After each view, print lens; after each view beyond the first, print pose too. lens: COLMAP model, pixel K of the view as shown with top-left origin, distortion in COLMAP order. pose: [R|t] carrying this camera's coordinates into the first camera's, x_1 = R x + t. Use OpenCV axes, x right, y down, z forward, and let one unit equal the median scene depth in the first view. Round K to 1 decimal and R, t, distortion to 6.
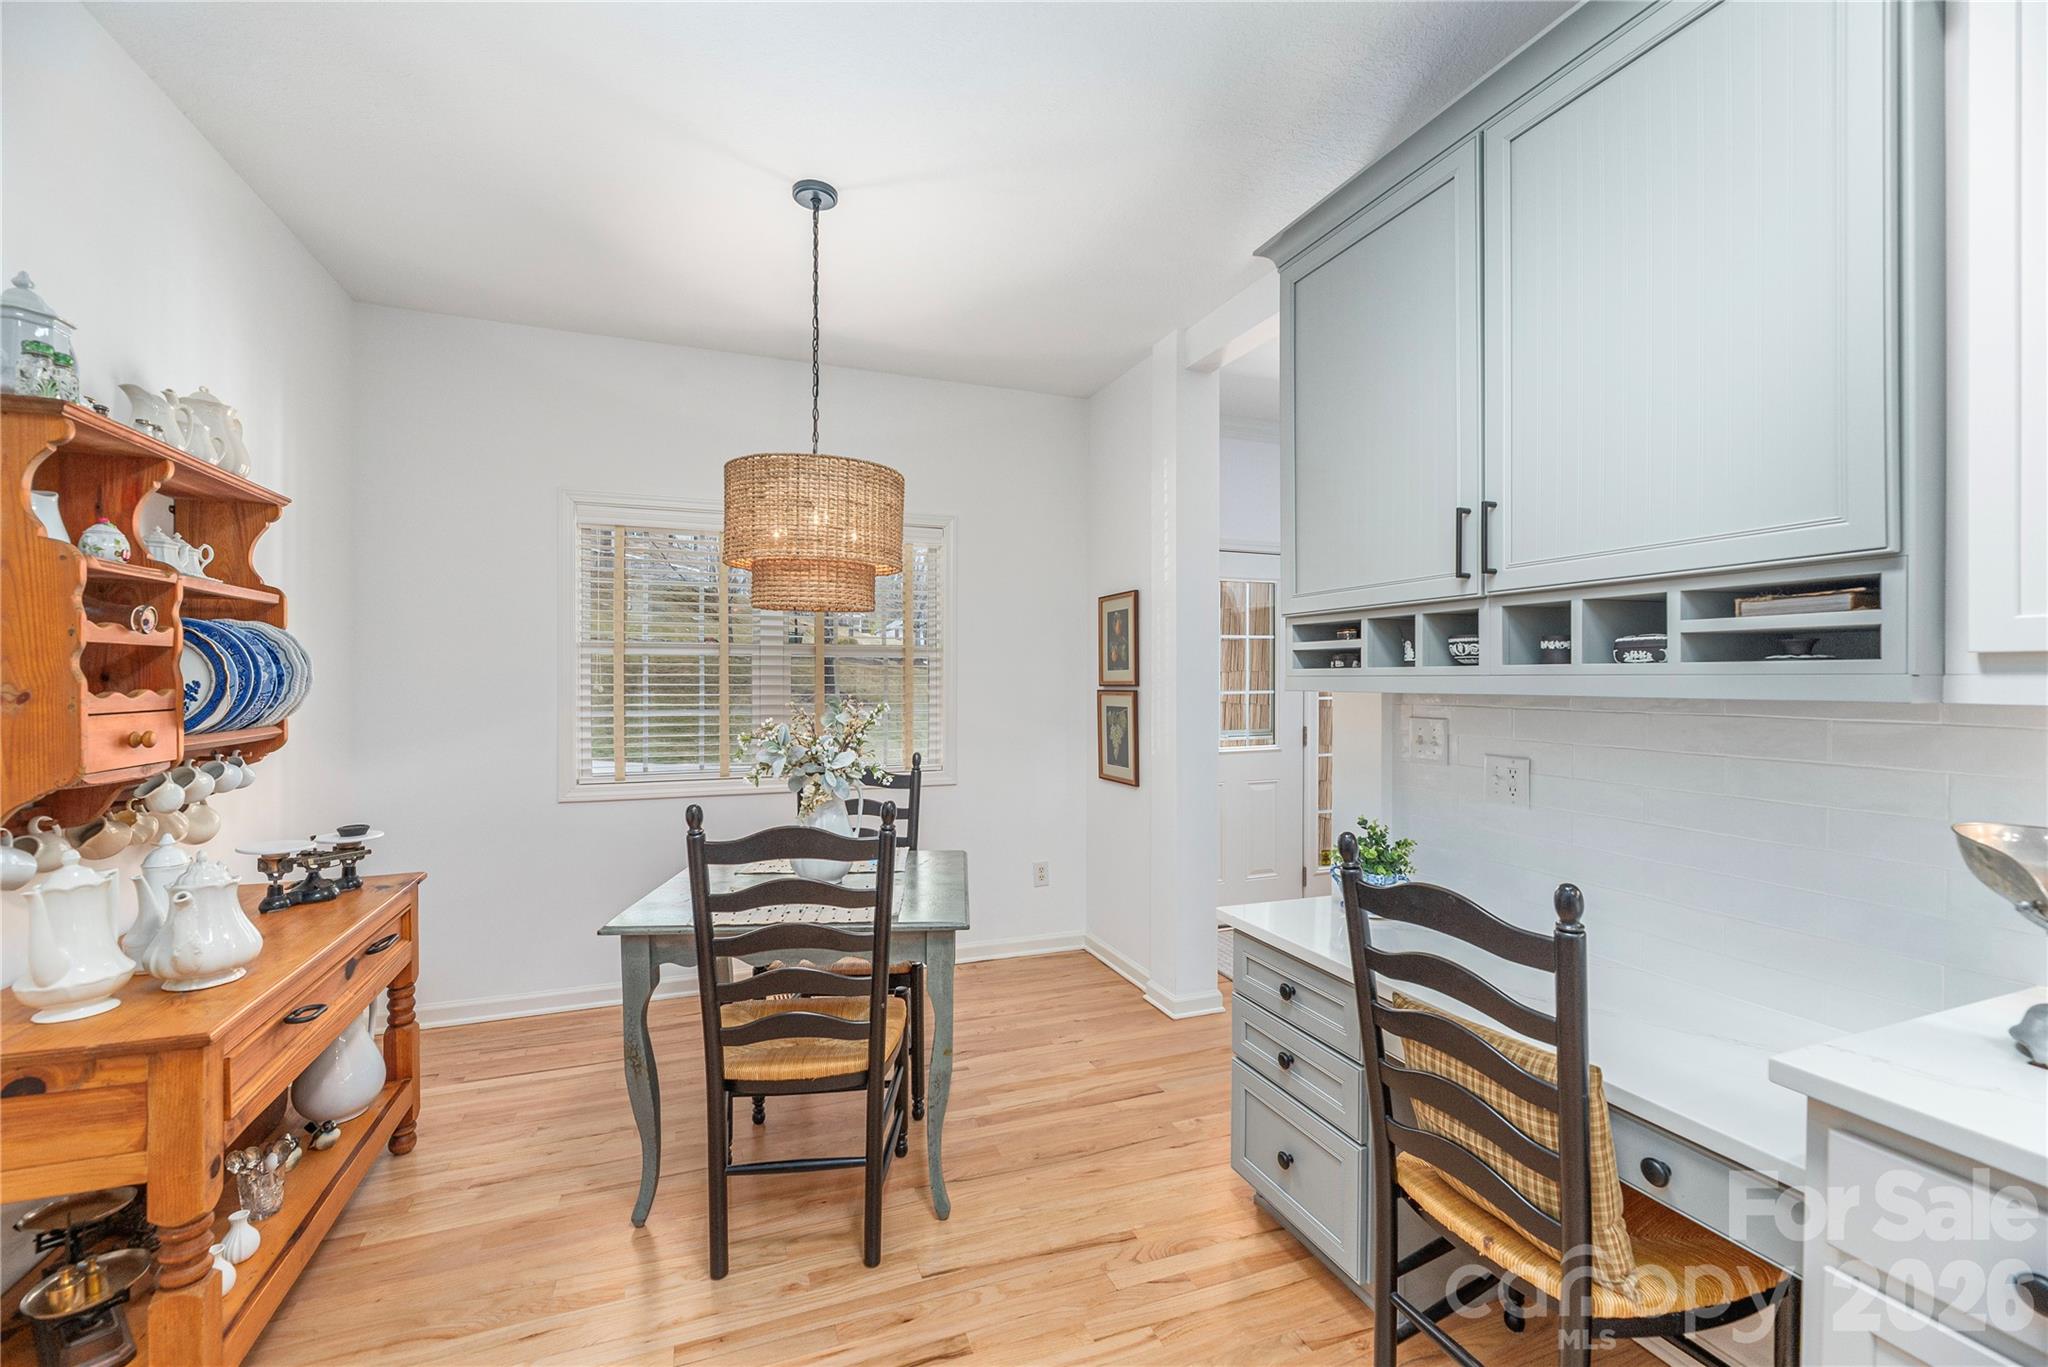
lens RADIAL K [[855.8, 0, 1017.5], [0, 855.8, 688.3], [0, 0, 1]] dist [-0.000894, -0.000109]
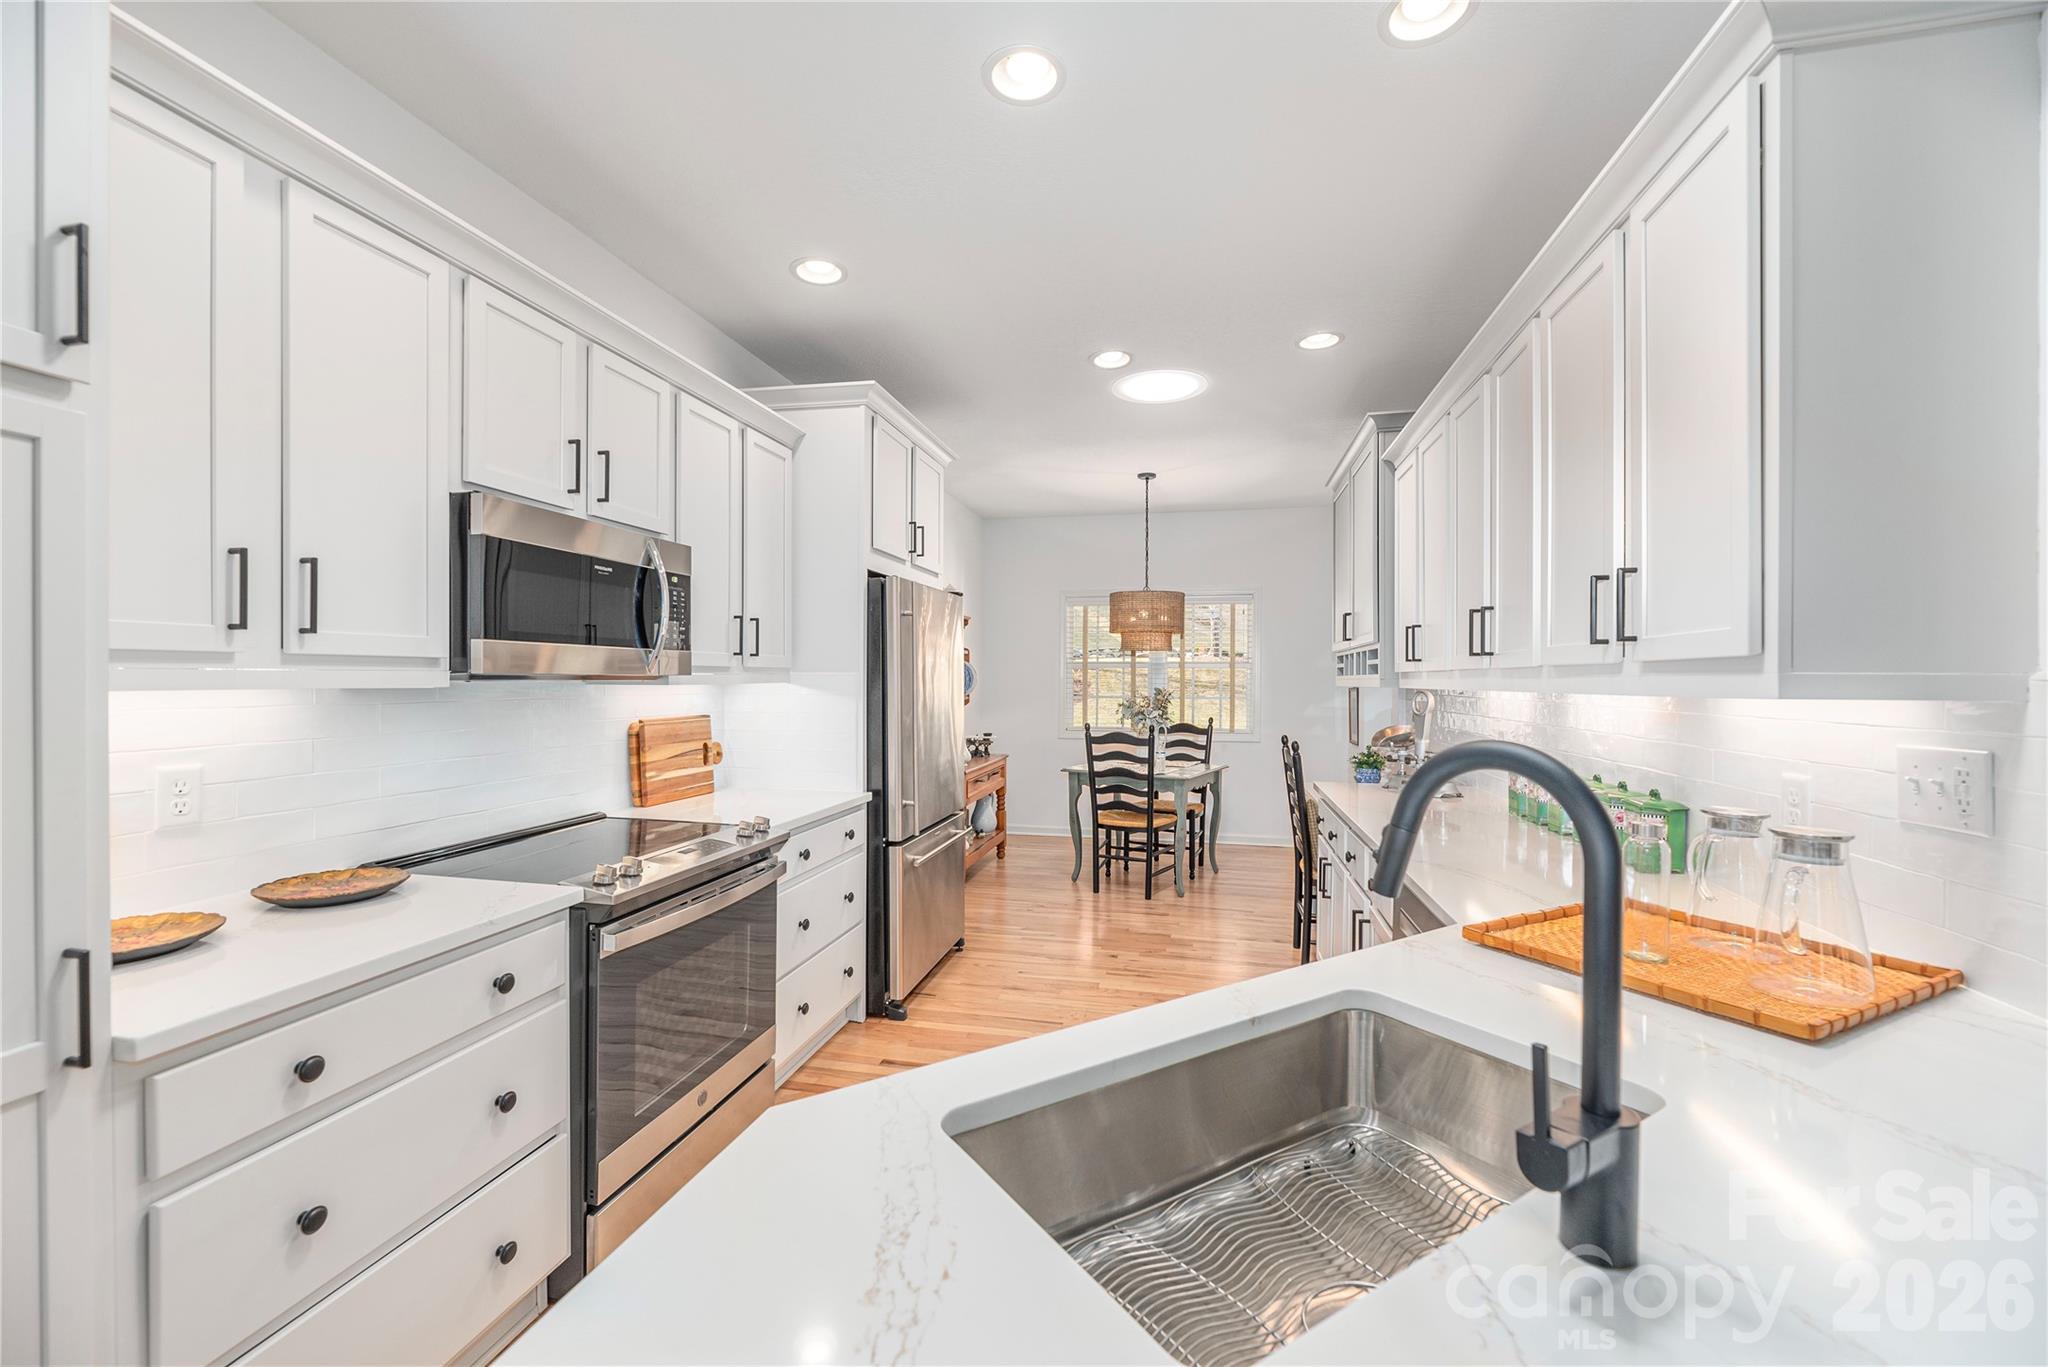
lens RADIAL K [[846.2, 0, 1021.2], [0, 846.2, 683.8], [0, 0, 1]] dist [-0.002360, -0.000446]
pose [[0.837689, 0.004432, -0.546130, 0.963335], [-0.008964, 0.999944, -0.005635, 0.019716], [0.546075, 0.009616, 0.837681, -1.471237]]
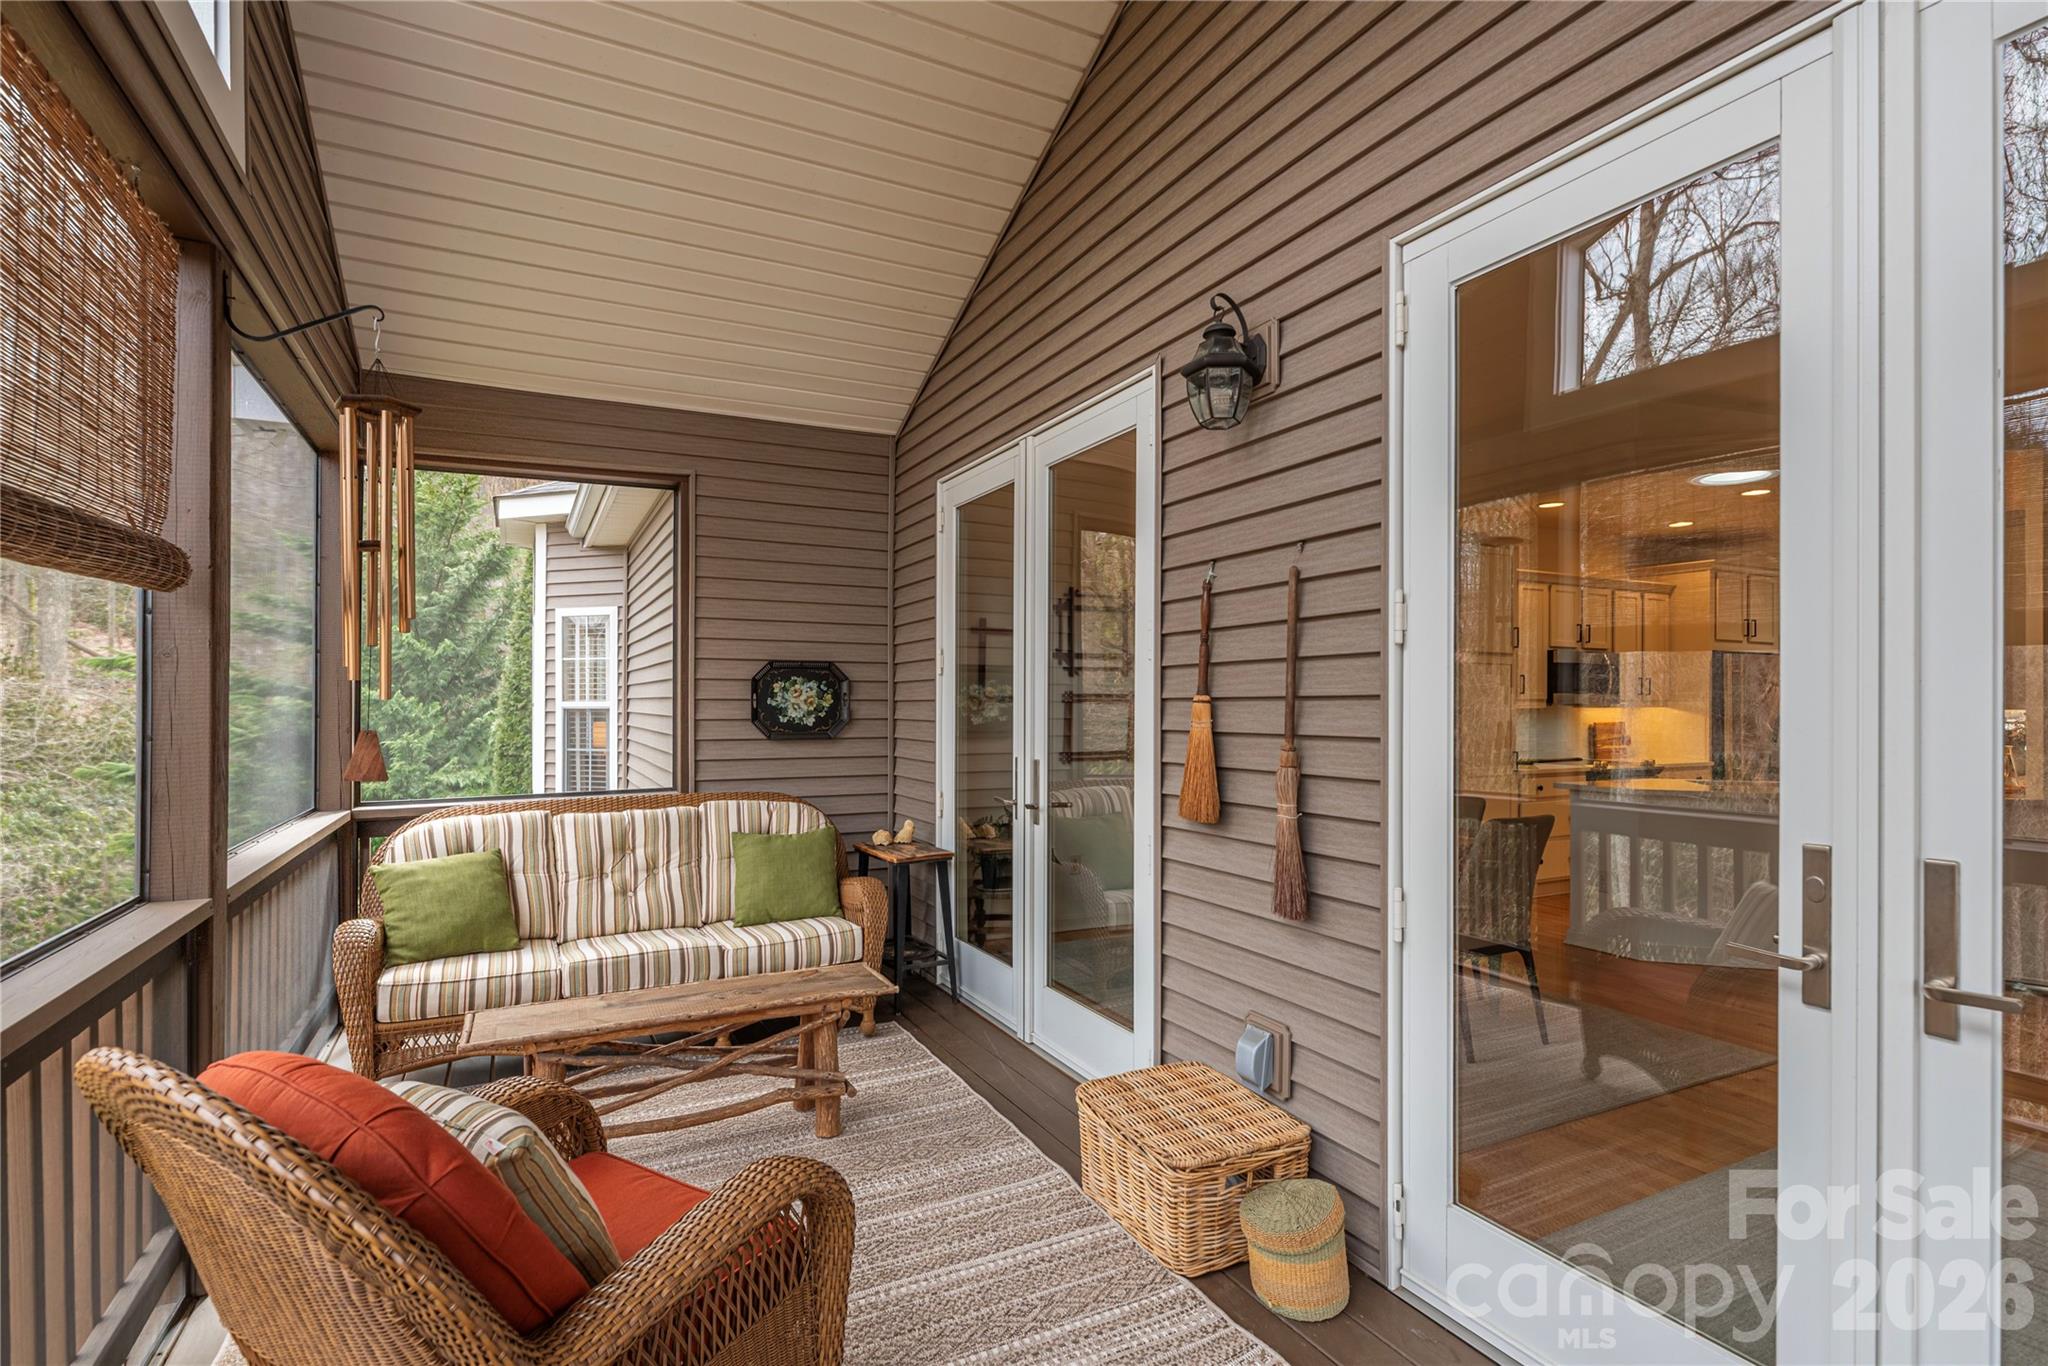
lens RADIAL K [[989.3, 0, 1024.0], [0, 989.3, 683.0], [0, 0, 1]] dist [-0.002294, -0.000266]
pose [[0.118675, -0.011727, -0.992864, 3.437462], [-0.019346, 0.999713, -0.014120, 0.021570], [0.992745, 0.020884, 0.118414, -3.468058]]
